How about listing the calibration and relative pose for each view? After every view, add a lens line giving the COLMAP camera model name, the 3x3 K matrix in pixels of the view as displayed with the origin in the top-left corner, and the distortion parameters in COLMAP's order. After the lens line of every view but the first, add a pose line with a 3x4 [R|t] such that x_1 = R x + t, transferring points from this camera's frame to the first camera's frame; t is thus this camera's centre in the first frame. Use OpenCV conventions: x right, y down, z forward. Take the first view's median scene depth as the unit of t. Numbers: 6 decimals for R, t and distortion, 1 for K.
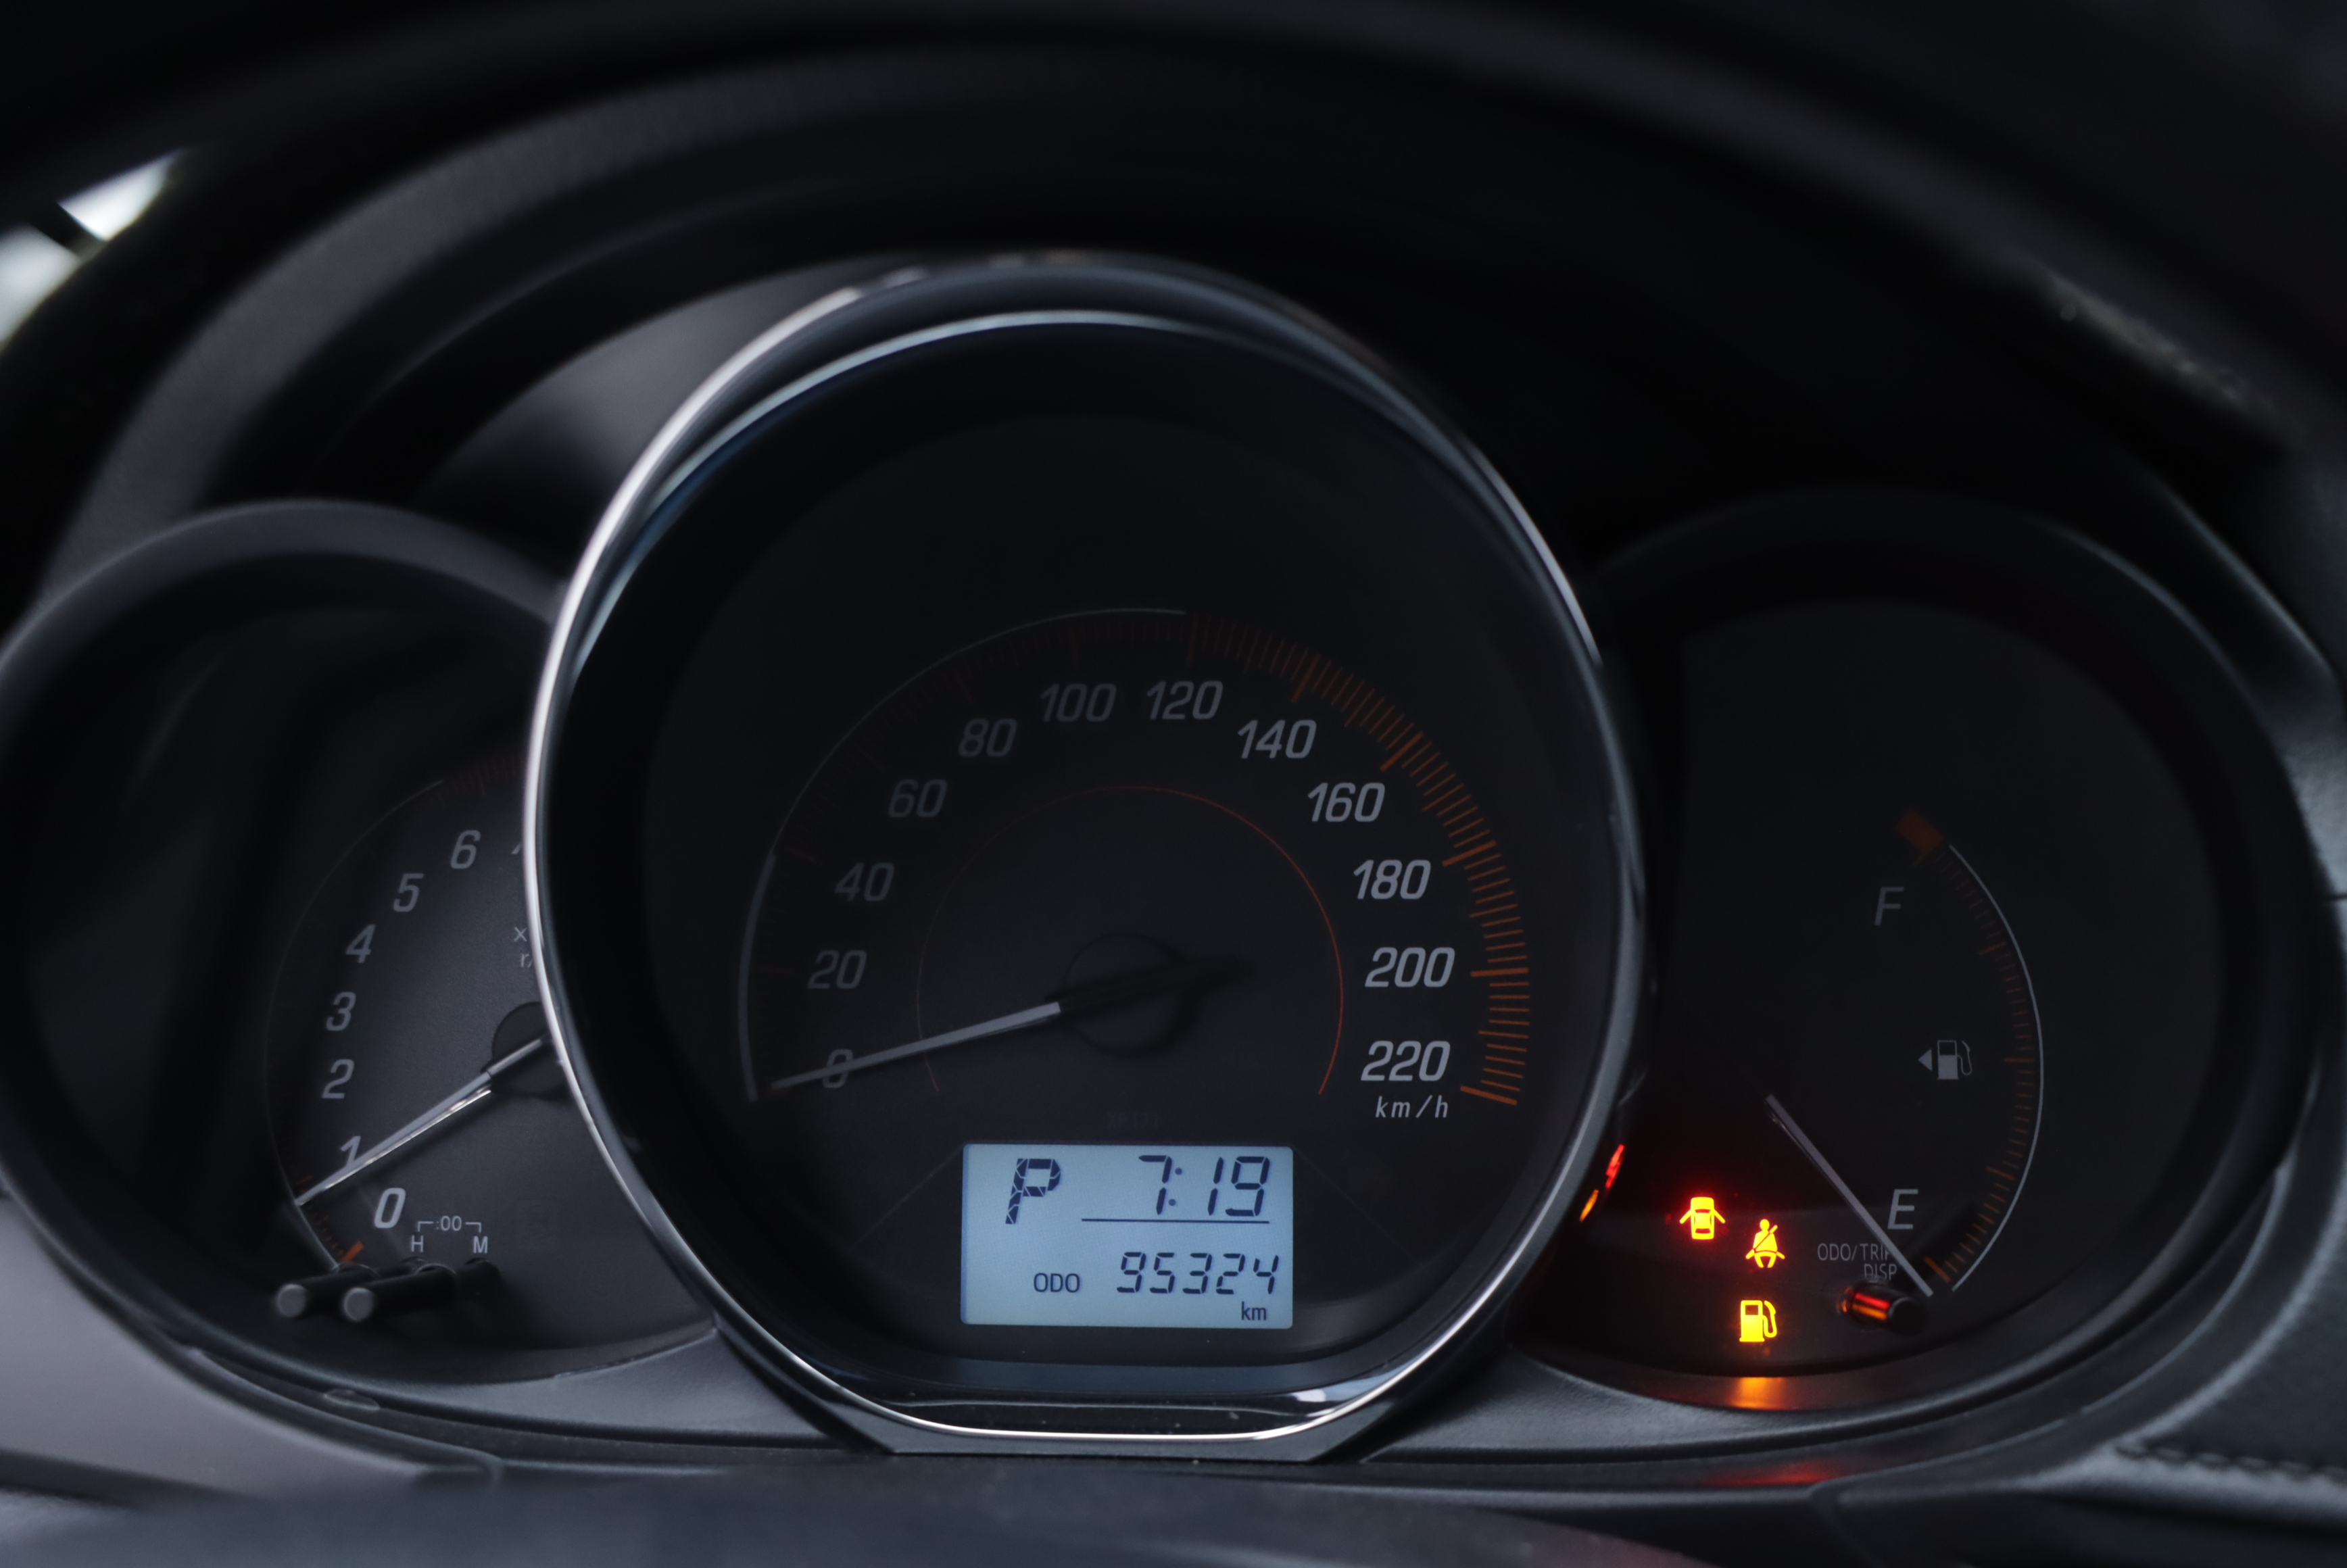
lens RADIAL K [[2645.4, 0, 1181.2], [0, 2645.4, 785.0], [0, 0, 1]] dist [-0.090090, 0.000000]
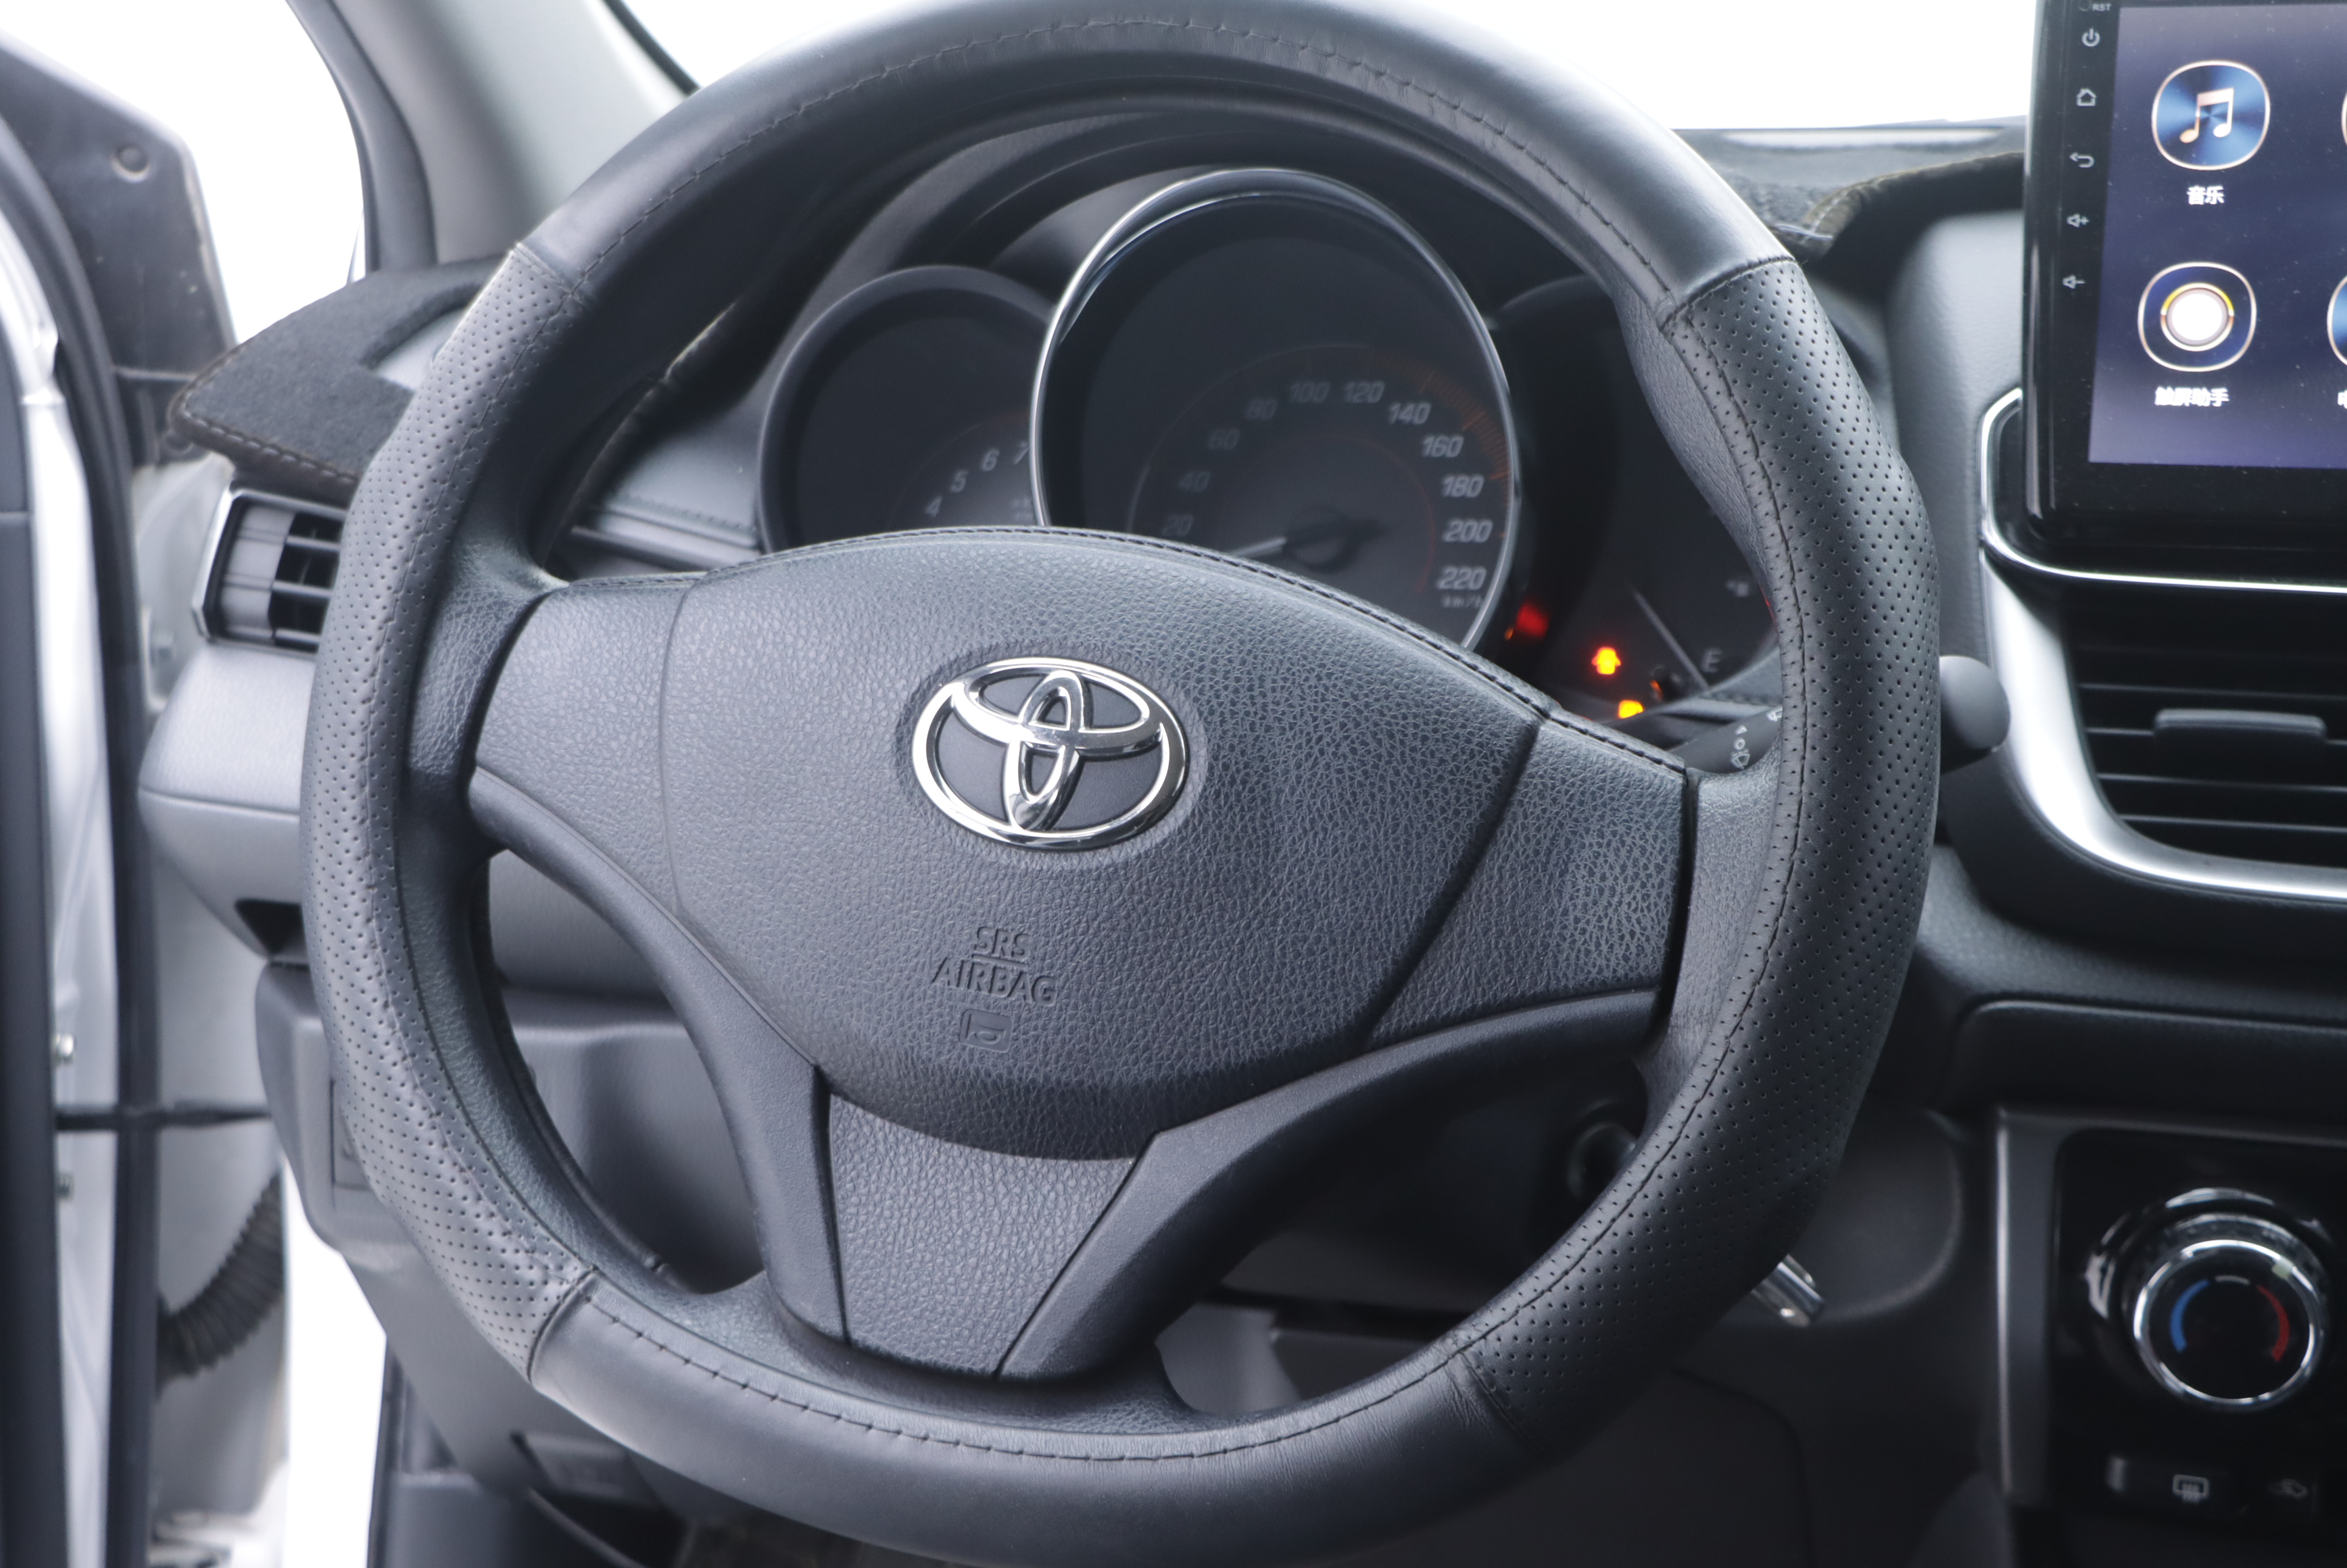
lens RADIAL K [[3706.3, 0, 1152.0], [0, 3706.3, 775.3], [0, 0, 1]] dist [0.101169, 0.000000]
pose [[0.982275, 0.049345, -0.180834, 0.355396], [-0.050407, 0.998728, -0.001277, 0.259915], [0.180541, 0.010369, 0.983513, -1.691640]]
